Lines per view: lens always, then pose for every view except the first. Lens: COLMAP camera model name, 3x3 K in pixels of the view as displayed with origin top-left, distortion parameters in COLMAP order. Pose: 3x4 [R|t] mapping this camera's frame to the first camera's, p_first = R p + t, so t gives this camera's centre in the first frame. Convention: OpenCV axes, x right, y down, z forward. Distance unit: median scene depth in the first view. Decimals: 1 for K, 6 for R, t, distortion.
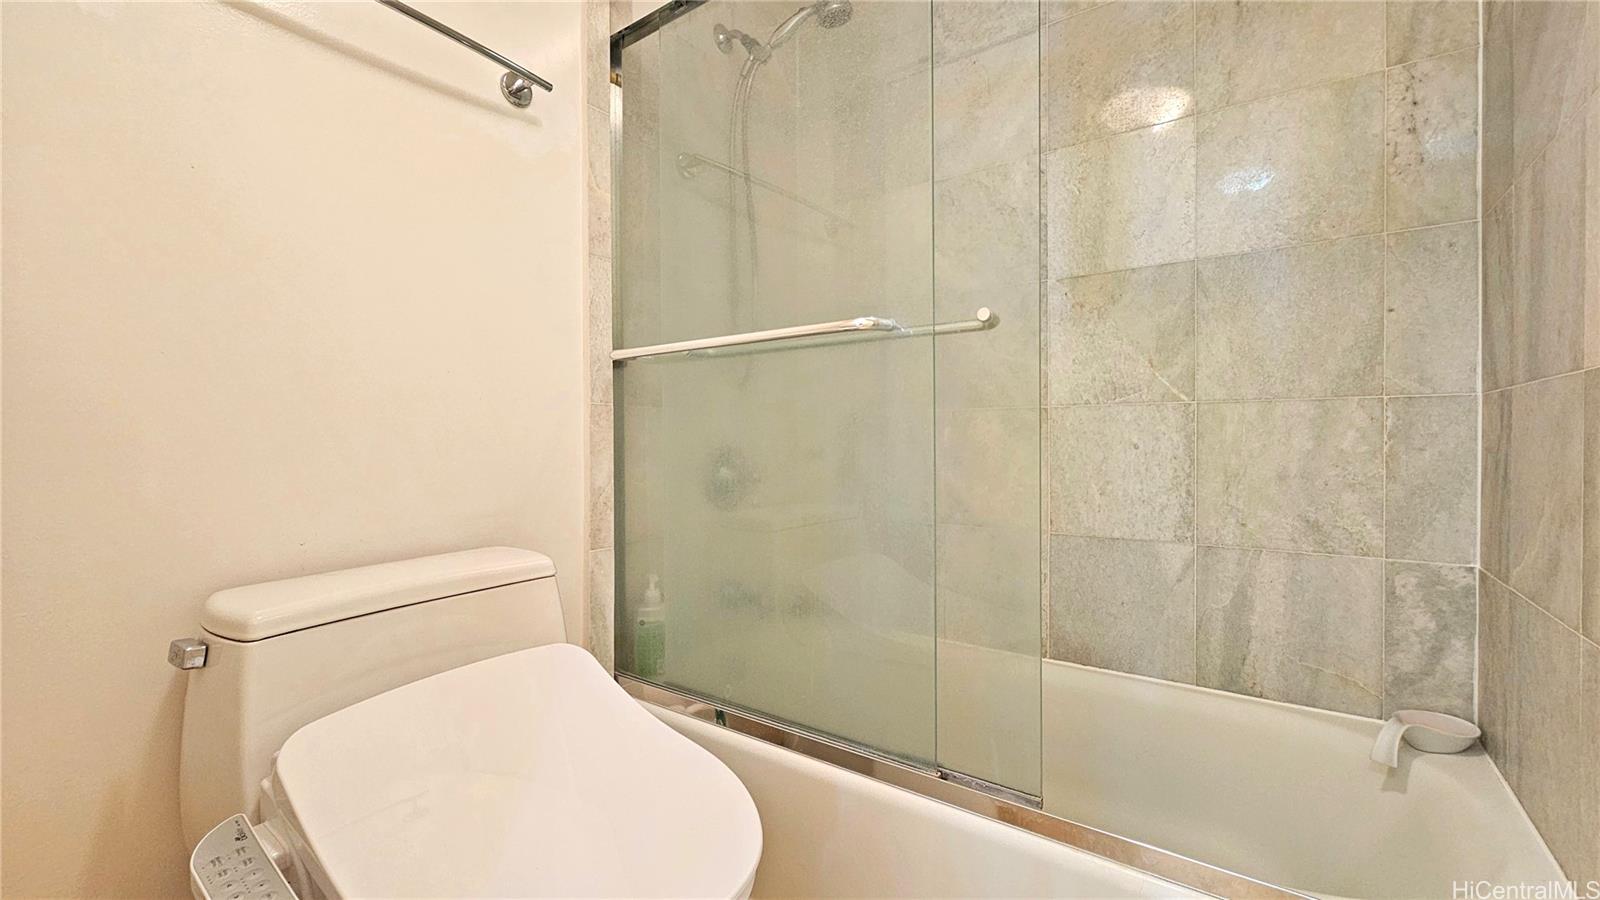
lens RADIAL K [[662.0, 0, 810.6], [0, 662.0, 451.1], [0, 0, 1]] dist [-0.003540, 0.000877]
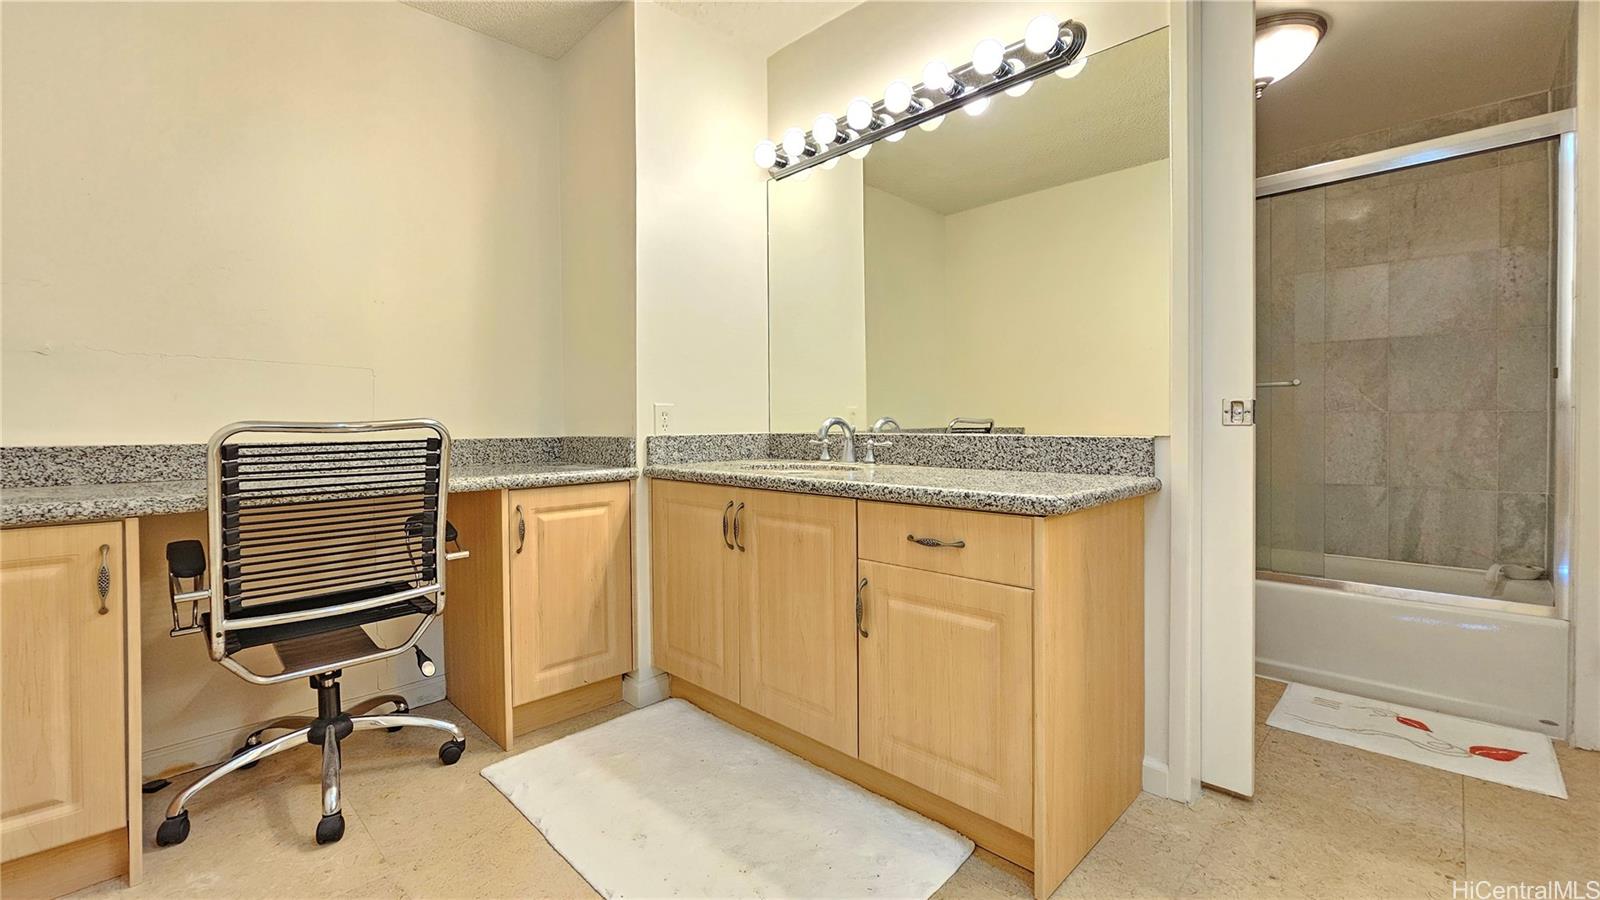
lens RADIAL K [[662.0, 0, 792.2], [0, 662.0, 437.5], [0, 0, 1]] dist [-0.003540, 0.000877]
pose [[0.989074, 0.000334, -0.147422, -0.880997], [0.000395, 0.999988, 0.004916, -0.010870], [0.147422, -0.004920, 0.989061, -1.198379]]
